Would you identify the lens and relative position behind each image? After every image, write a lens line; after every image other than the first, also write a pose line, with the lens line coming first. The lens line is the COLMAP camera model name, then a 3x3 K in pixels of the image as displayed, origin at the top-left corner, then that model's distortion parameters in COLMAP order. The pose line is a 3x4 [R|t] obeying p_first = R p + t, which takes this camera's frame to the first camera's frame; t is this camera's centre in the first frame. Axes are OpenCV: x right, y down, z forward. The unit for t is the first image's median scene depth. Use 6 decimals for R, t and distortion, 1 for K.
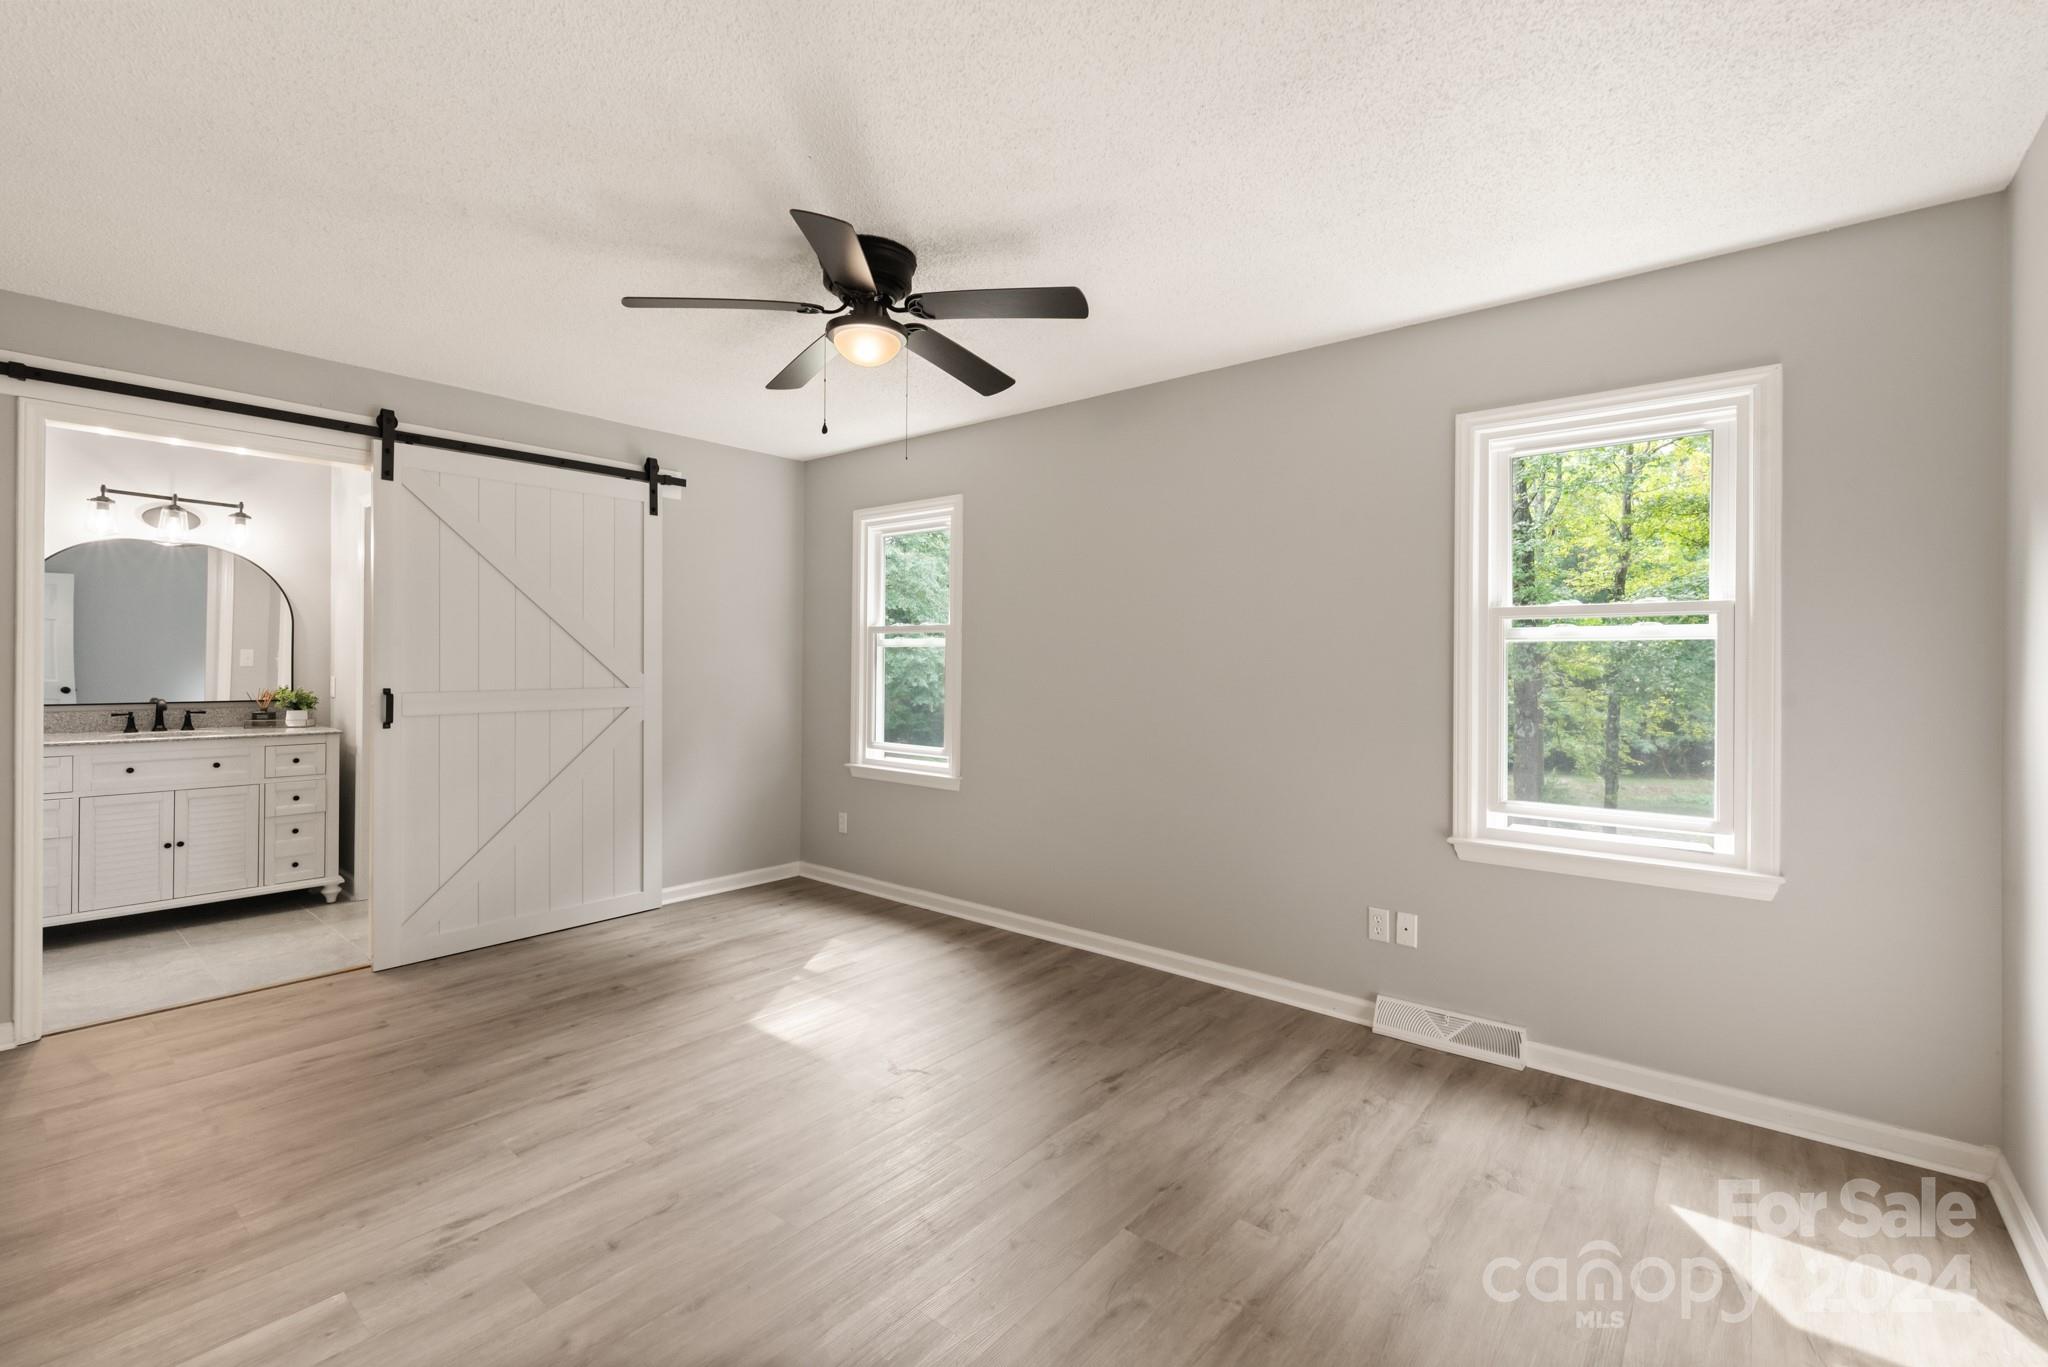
lens RADIAL K [[883.1, 0, 1019.4], [0, 883.1, 665.1], [0, 0, 1]] dist [0.007416, -0.001341]
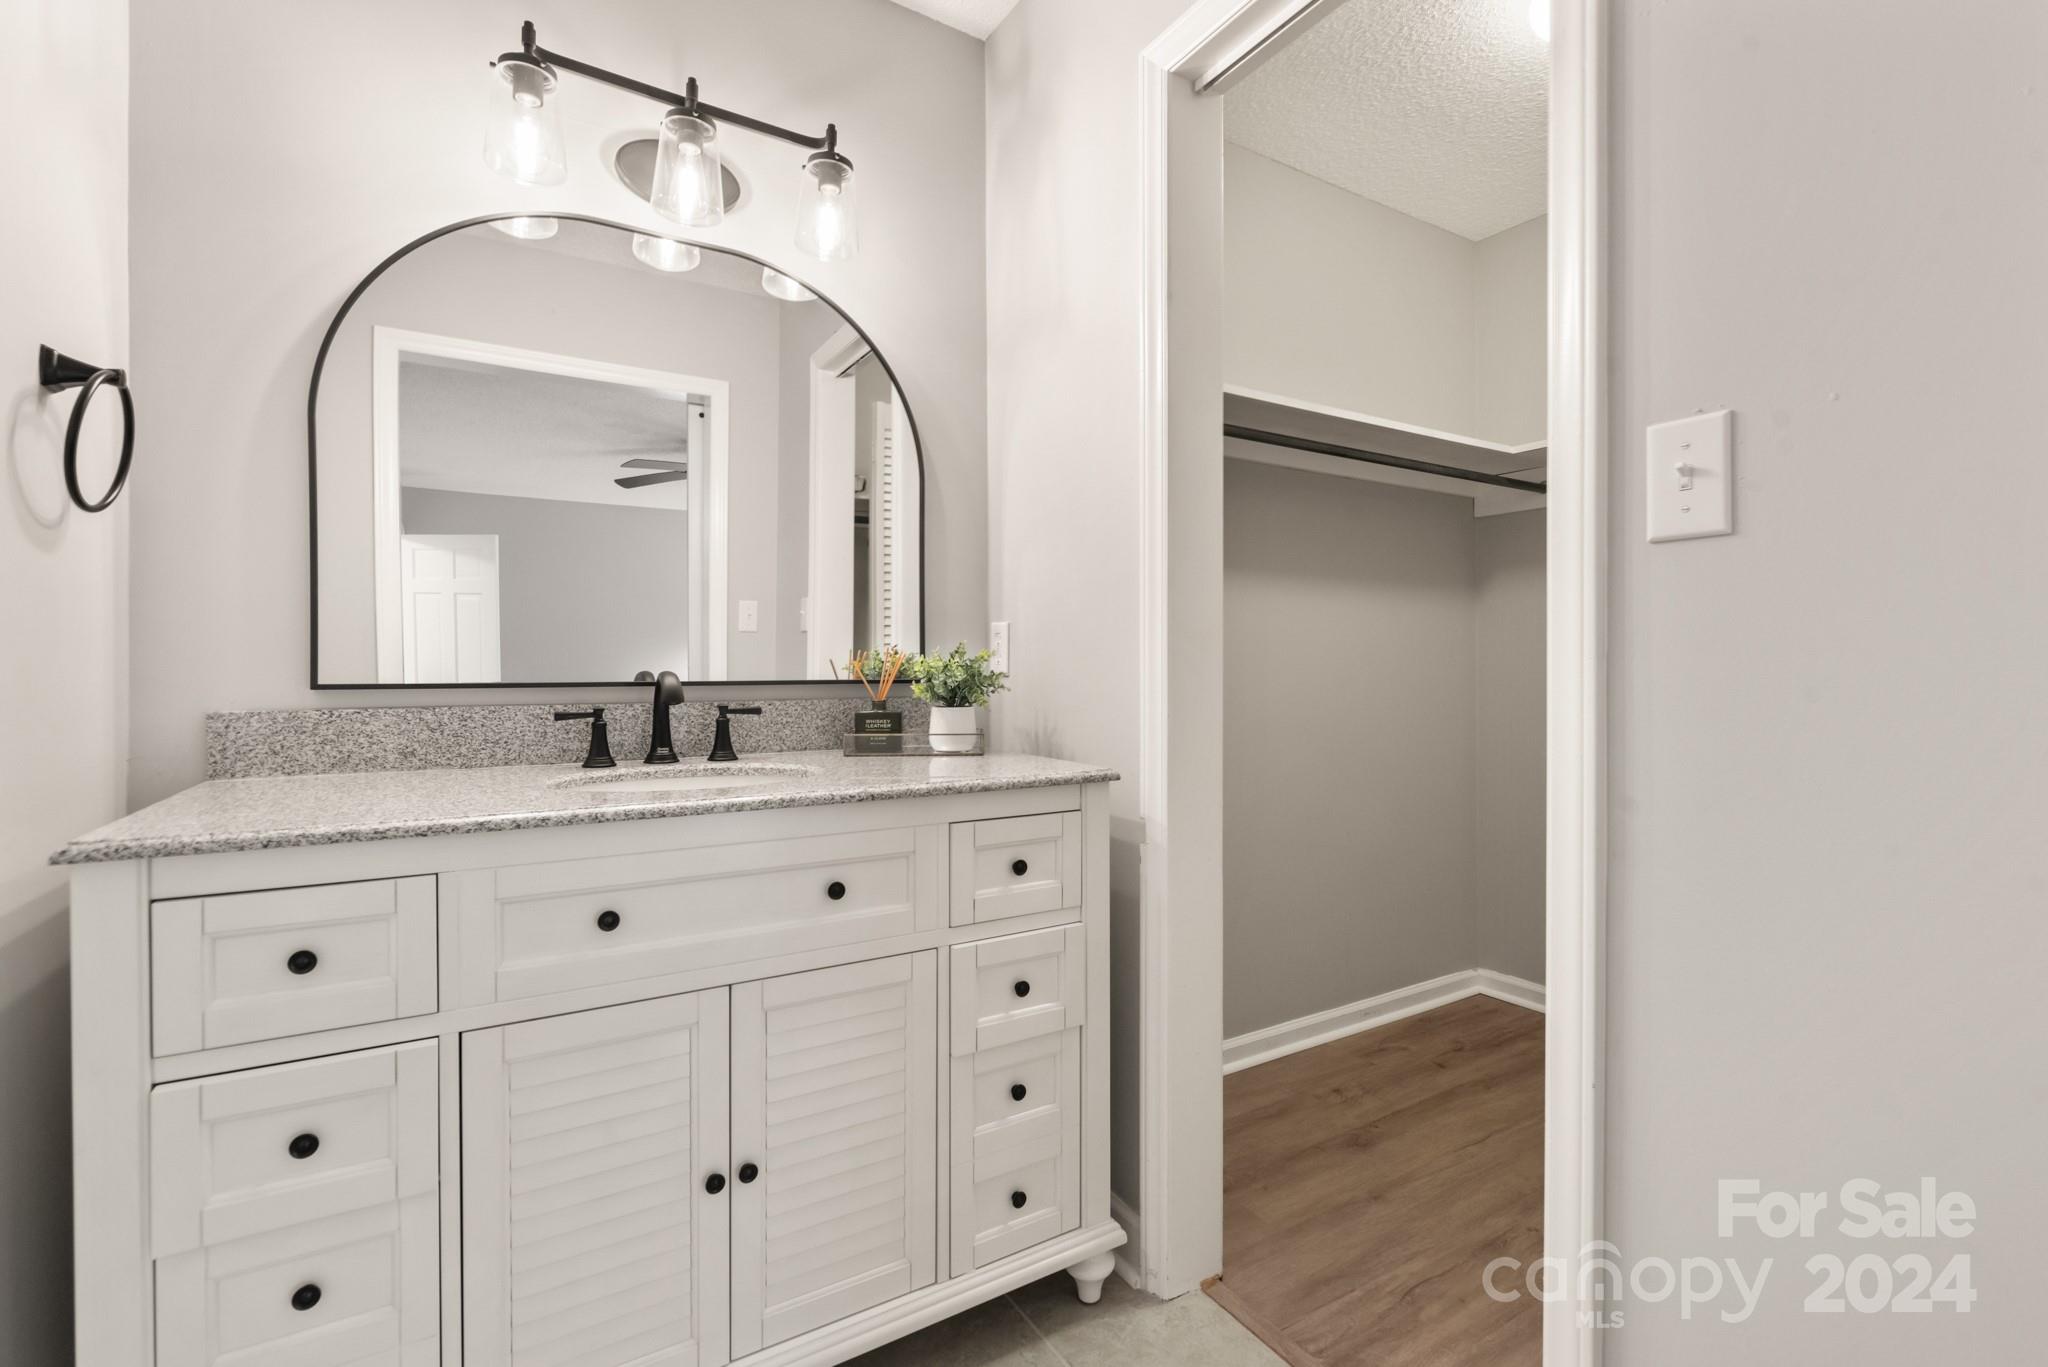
lens RADIAL K [[883.1, 0, 1009.0], [0, 883.1, 674.2], [0, 0, 1]] dist [0.007416, -0.001341]
pose [[0.947165, -0.008975, -0.320620, -0.717494], [0.010003, 0.999949, 0.001561, 0.039264], [0.320589, -0.004686, 0.947207, 0.704561]]
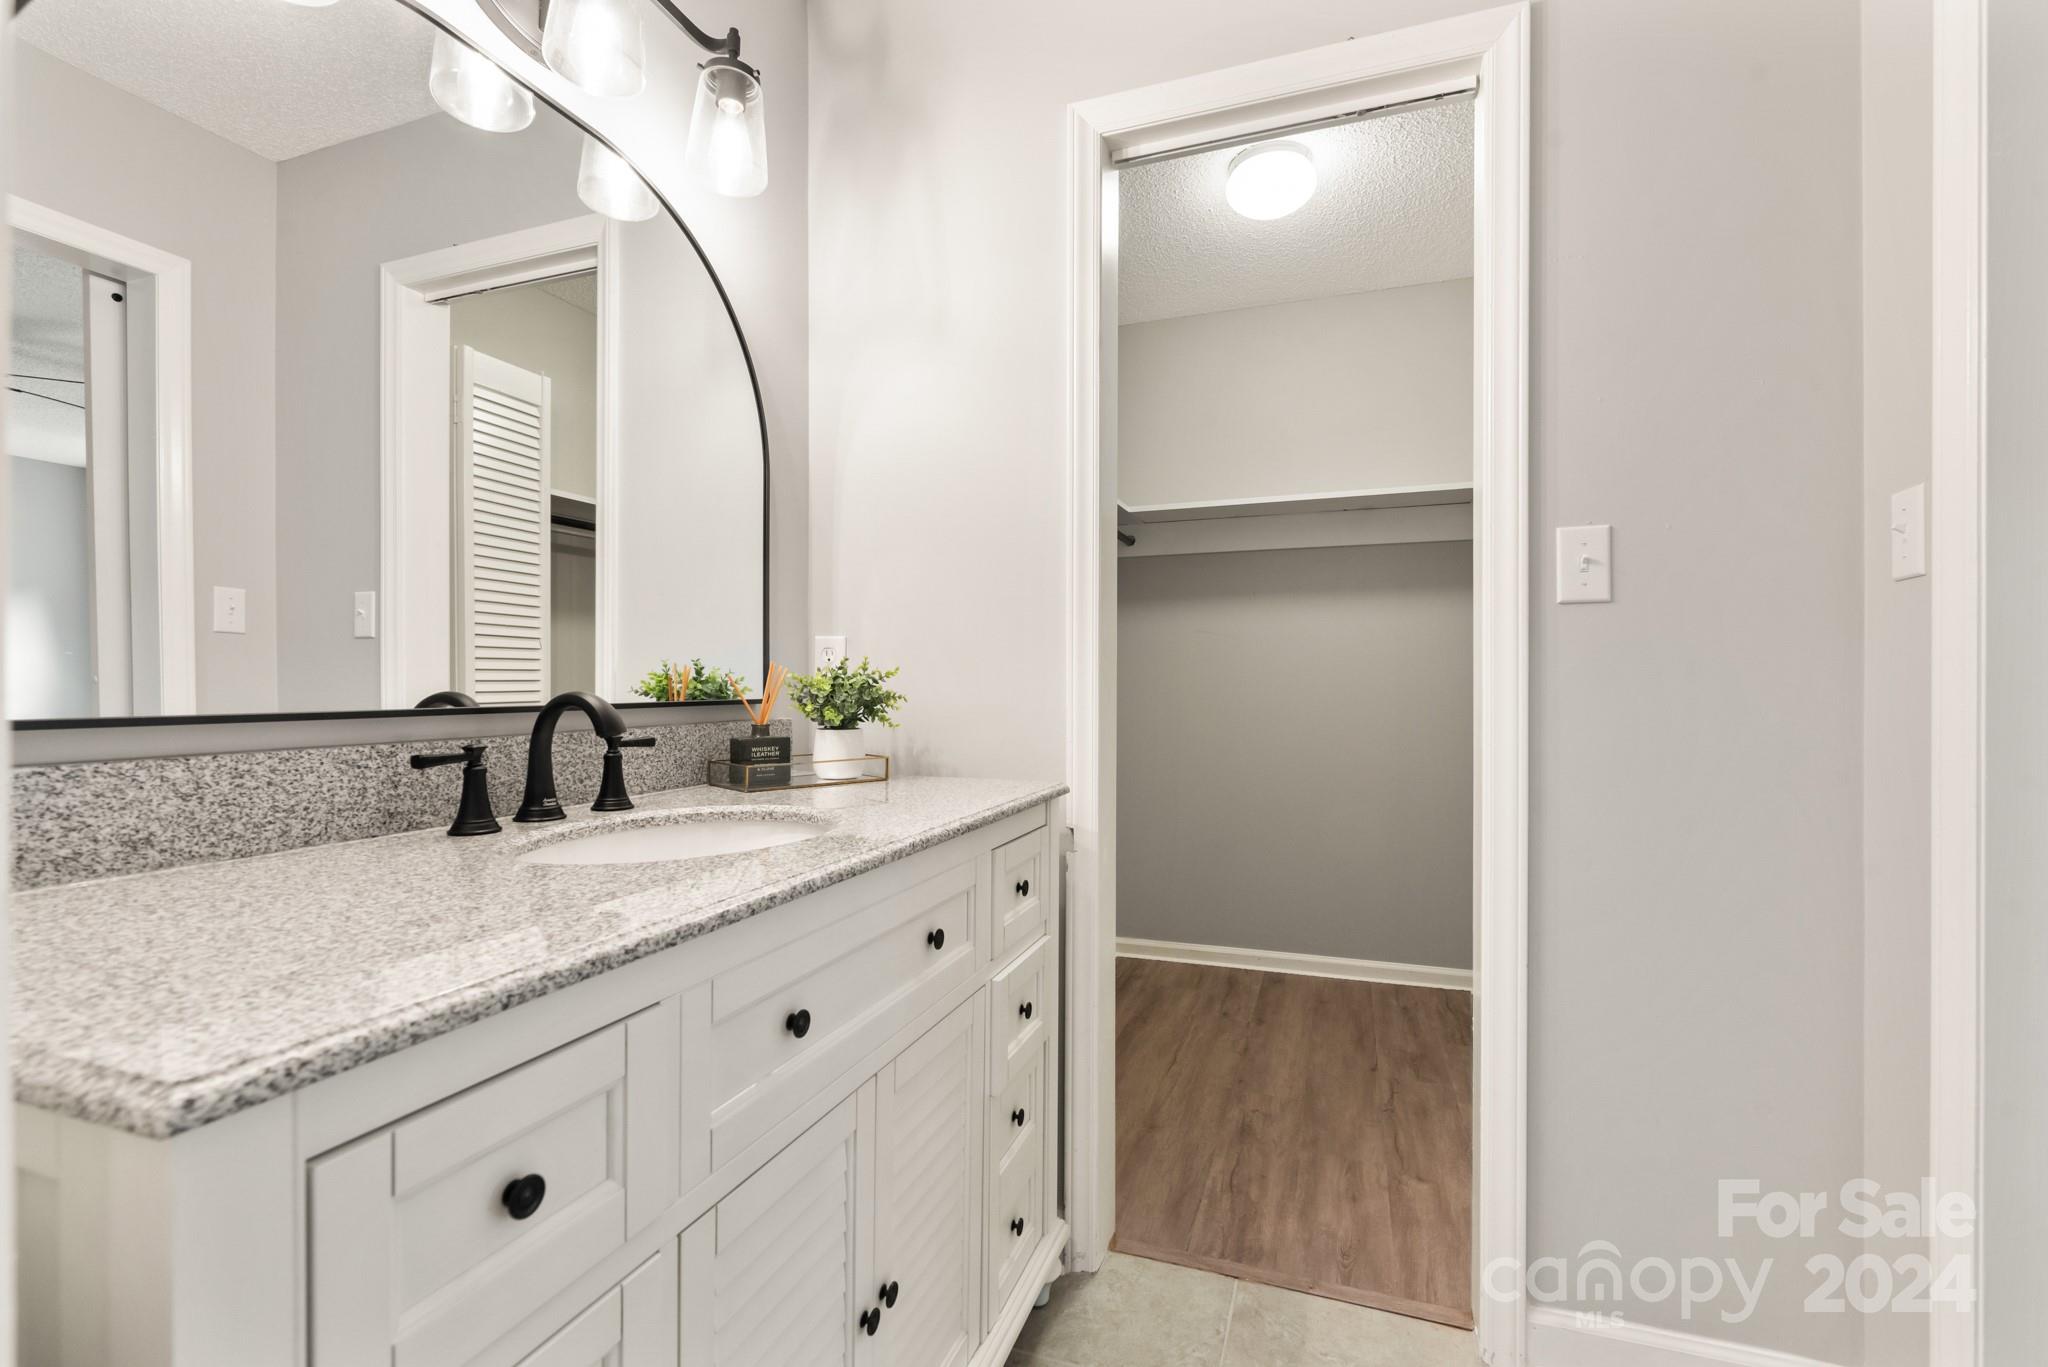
lens RADIAL K [[883.1, 0, 970.0], [0, 883.1, 691.8], [0, 0, 1]] dist [0.007416, -0.001341]
pose [[0.944476, -0.015153, 0.328230, -0.927588], [0.013097, 0.999878, 0.008476, 0.036802], [-0.328318, -0.003707, 0.944560, 0.715750]]
